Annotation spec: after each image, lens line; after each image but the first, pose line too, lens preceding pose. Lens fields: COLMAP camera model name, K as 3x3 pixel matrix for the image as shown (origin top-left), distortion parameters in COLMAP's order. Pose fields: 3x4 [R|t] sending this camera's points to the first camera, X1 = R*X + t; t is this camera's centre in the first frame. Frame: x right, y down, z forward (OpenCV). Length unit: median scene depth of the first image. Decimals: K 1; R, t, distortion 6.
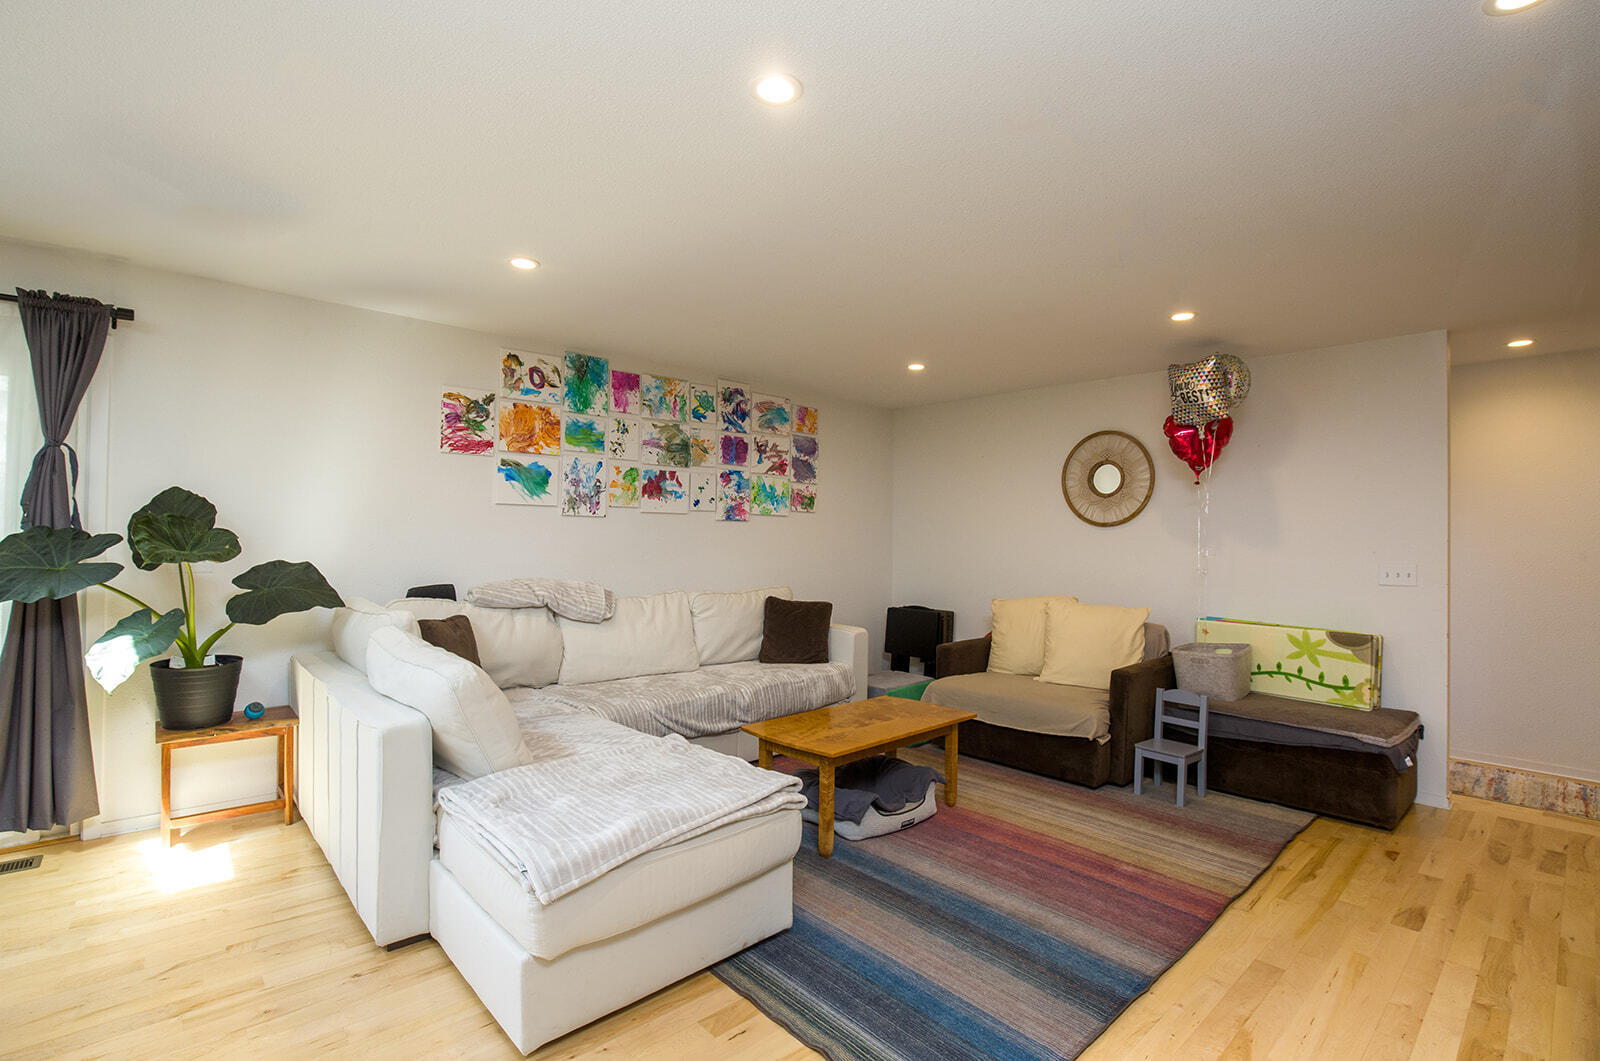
lens RADIAL K [[734.2, 0, 800.0], [0, 734.2, 530.5], [0, 0, 1]] dist [-0.032225, 0.000150]
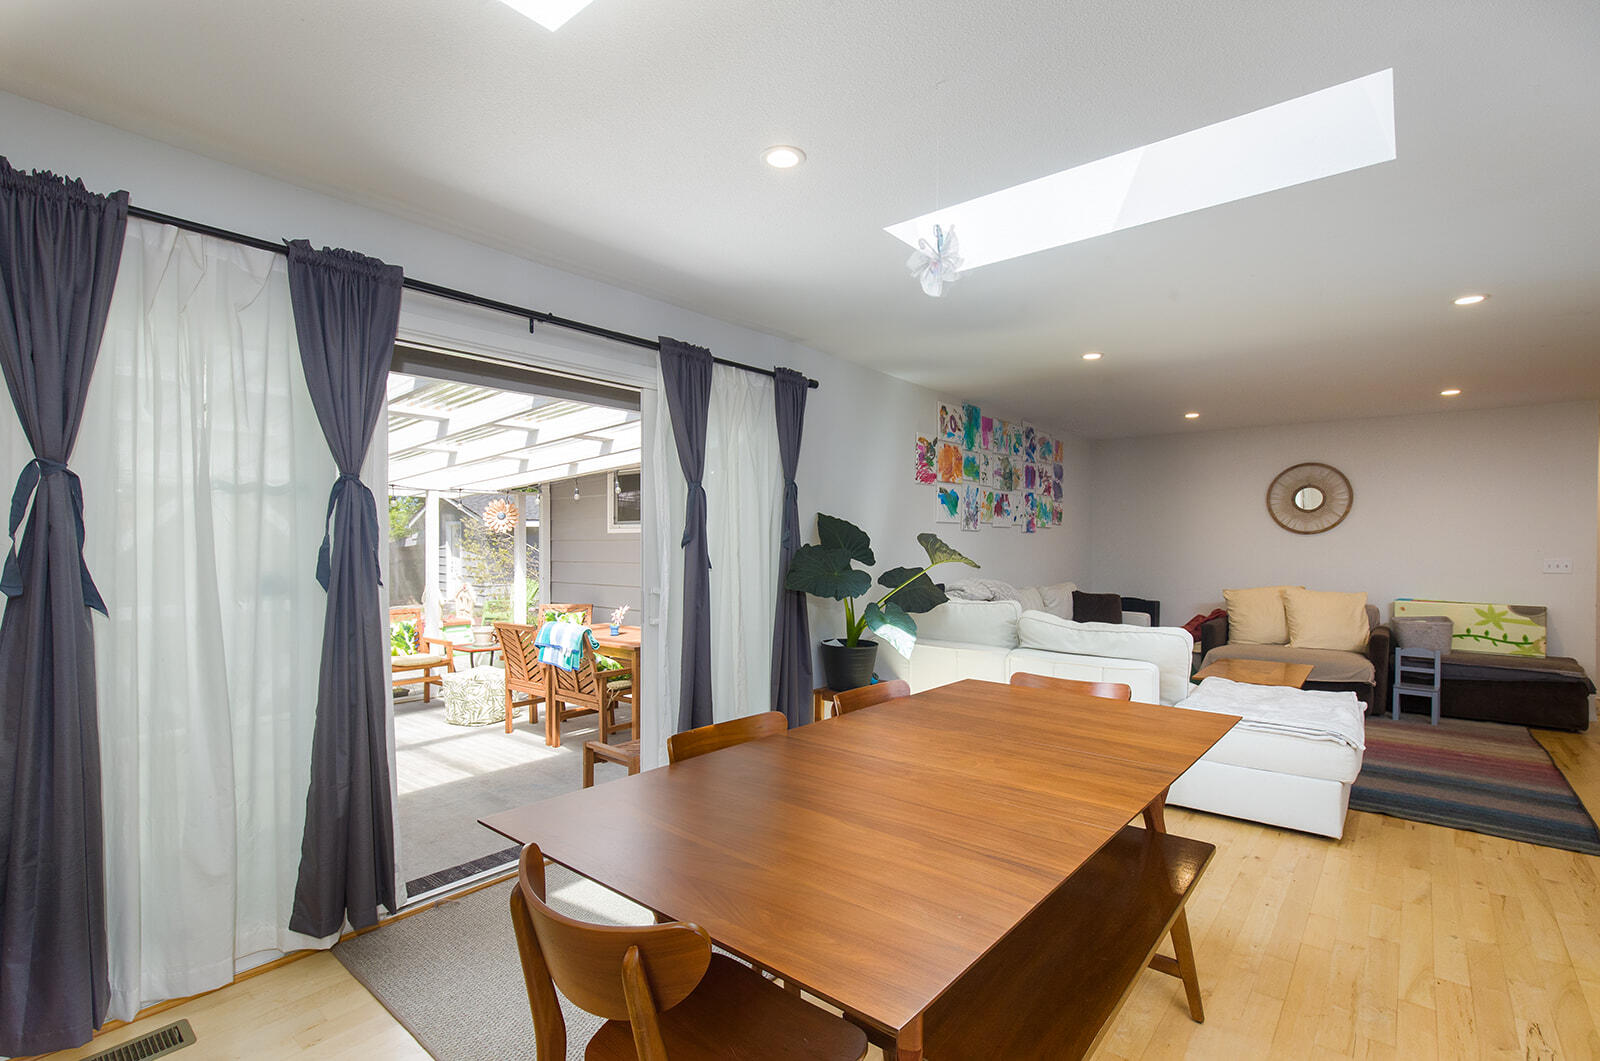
lens RADIAL K [[737.0, 0, 802.0], [0, 737.0, 547.8], [0, 0, 1]] dist [0.002032, 0.000173]
pose [[0.990678, -0.012821, 0.135622, -0.811589], [0.010630, 0.999801, 0.016865, -0.015300], [-0.135811, -0.015266, 0.990617, -0.259026]]
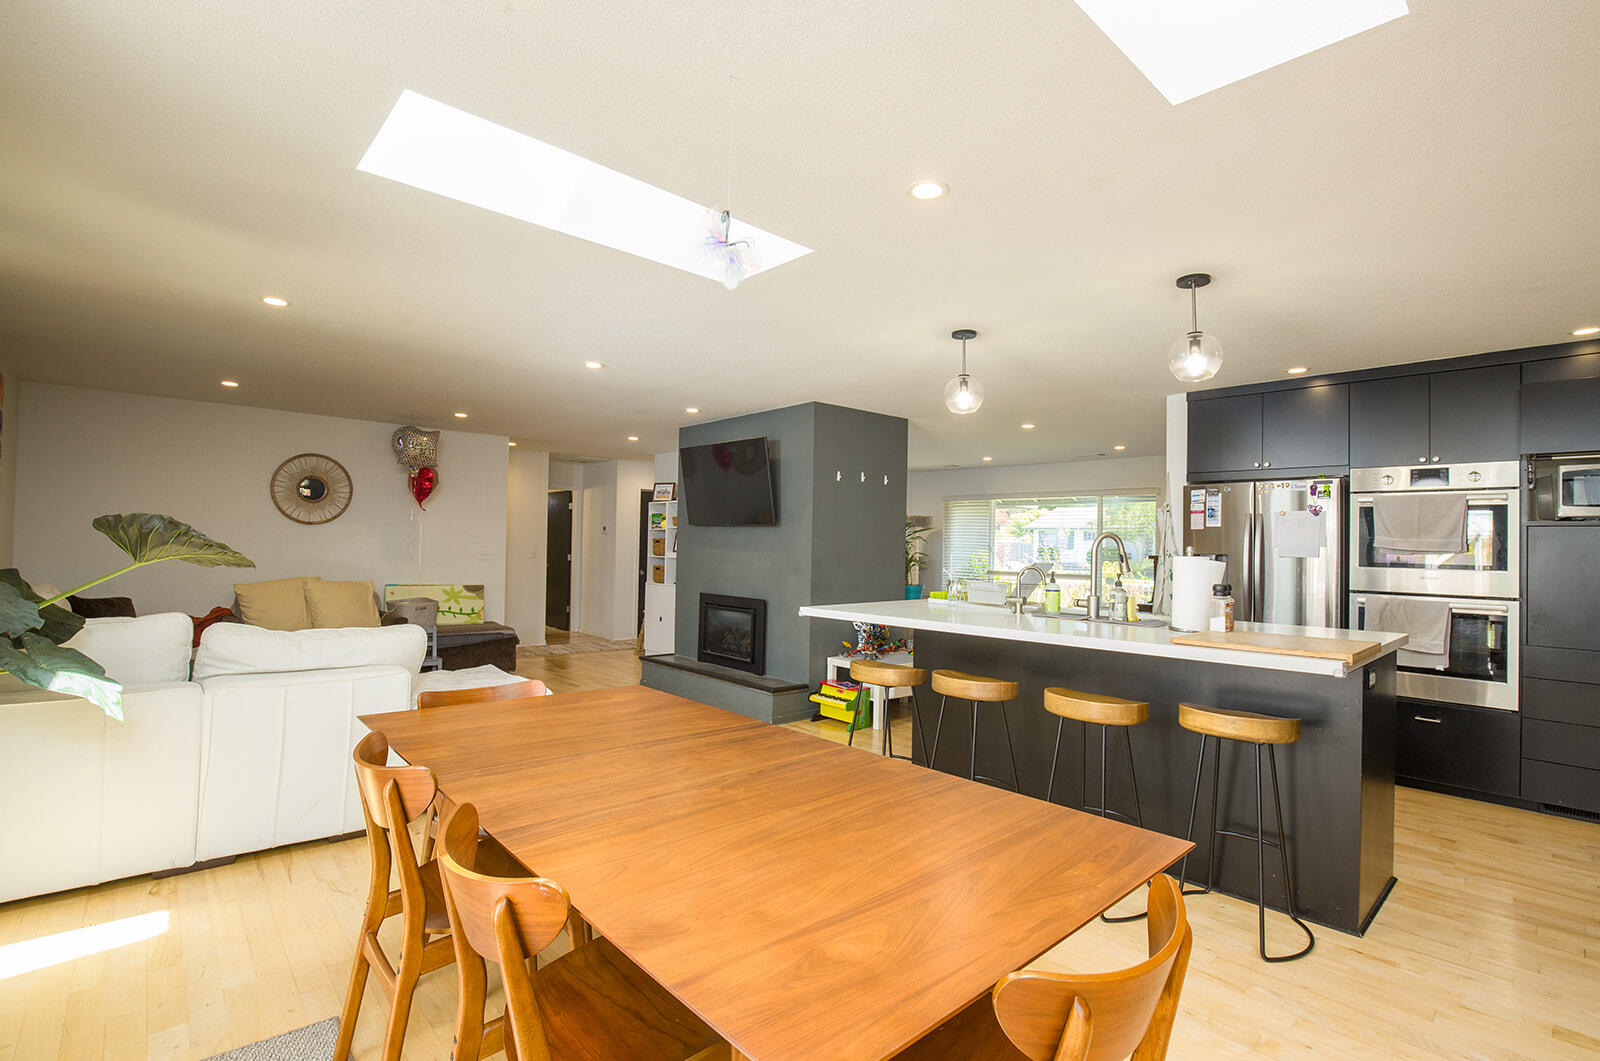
lens RADIAL K [[748.1, 0, 792.4], [0, 748.1, 526.8], [0, 0, 1]] dist [-0.030286, 0.001171]
pose [[0.001879, 0.010660, 0.999941, -1.105324], [-0.029449, 0.999510, -0.010600, -0.015404], [-0.999565, -0.029427, 0.002192, 0.132311]]
